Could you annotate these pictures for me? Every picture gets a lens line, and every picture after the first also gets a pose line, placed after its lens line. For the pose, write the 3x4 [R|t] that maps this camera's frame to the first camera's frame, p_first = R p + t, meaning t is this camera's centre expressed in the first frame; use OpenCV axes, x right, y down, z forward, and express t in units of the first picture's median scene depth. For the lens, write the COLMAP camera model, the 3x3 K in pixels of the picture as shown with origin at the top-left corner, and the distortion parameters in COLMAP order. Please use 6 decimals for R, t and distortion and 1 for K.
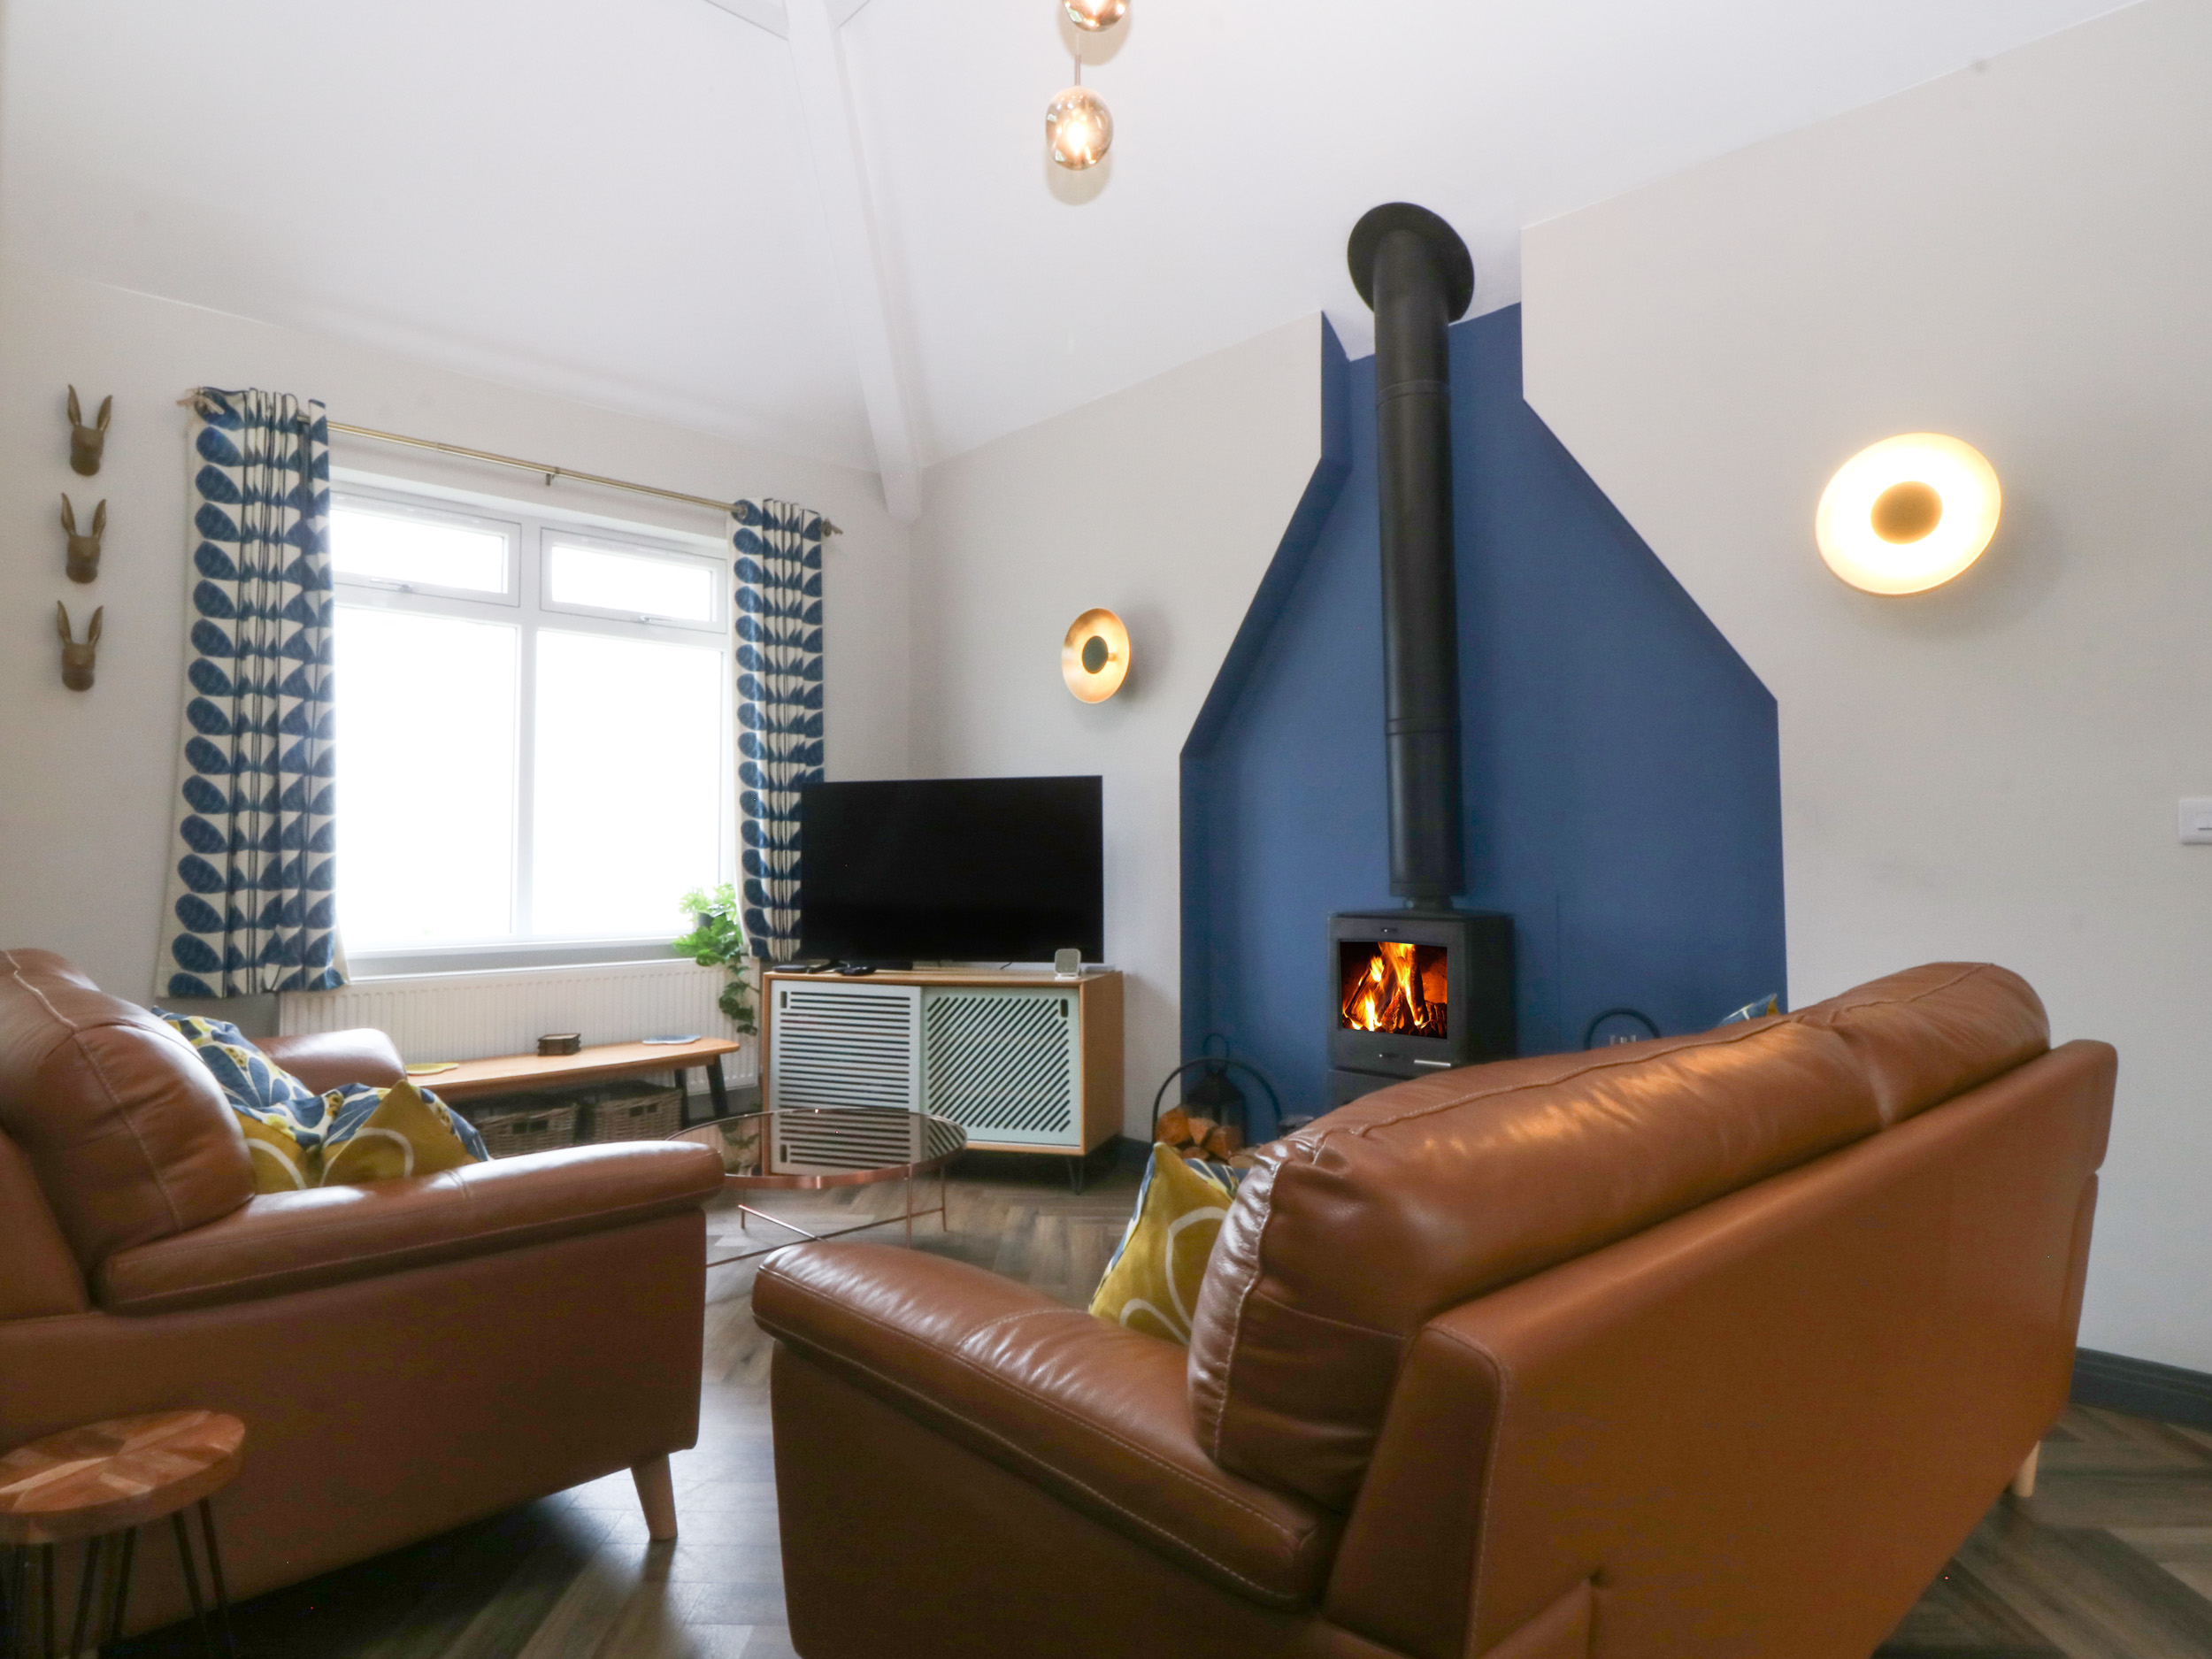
lens RADIAL K [[1196.1, 0, 1109.8], [0, 1196.1, 799.2], [0, 0, 1]] dist [0.031376, -0.000225]
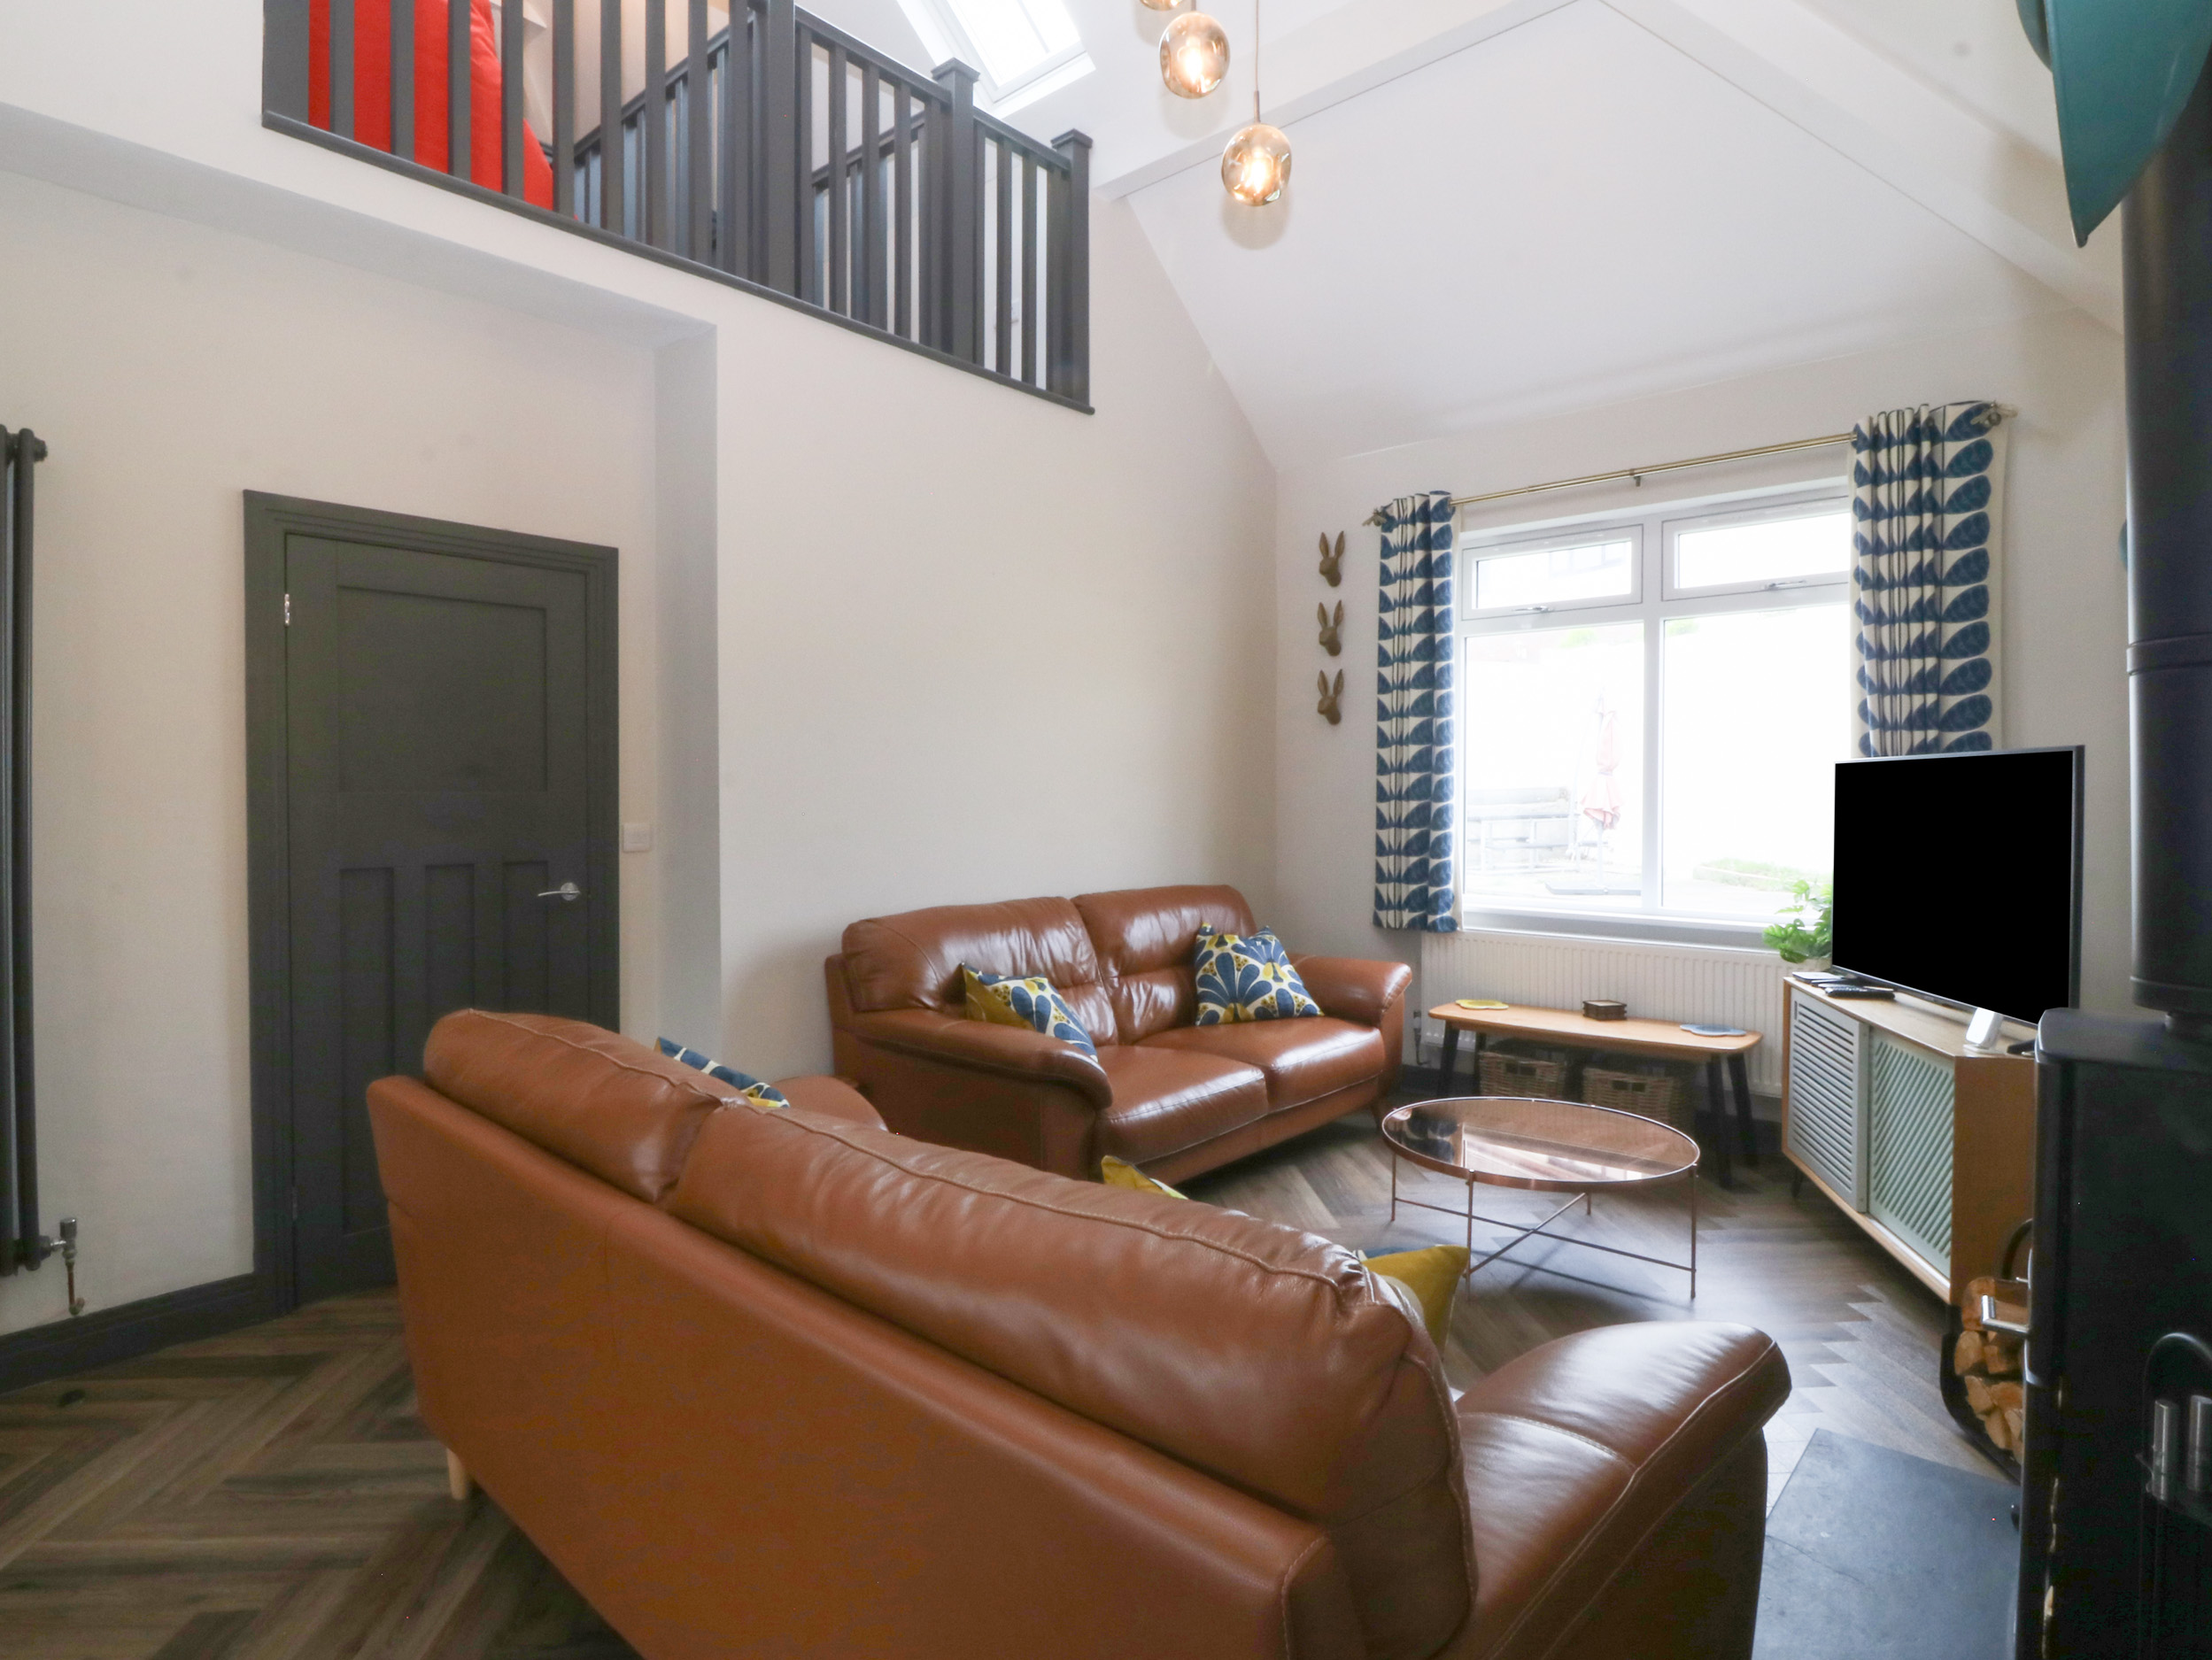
lens RADIAL K [[1196.0, 0, 1109.8], [0, 1196.0, 799.7], [0, 0, 1]] dist [0.031376, -0.000225]
pose [[0.173370, 0.007530, -0.984828, 0.564922], [0.035780, 0.999262, 0.013939, -0.019280], [0.984207, -0.037653, 0.172973, 0.397267]]
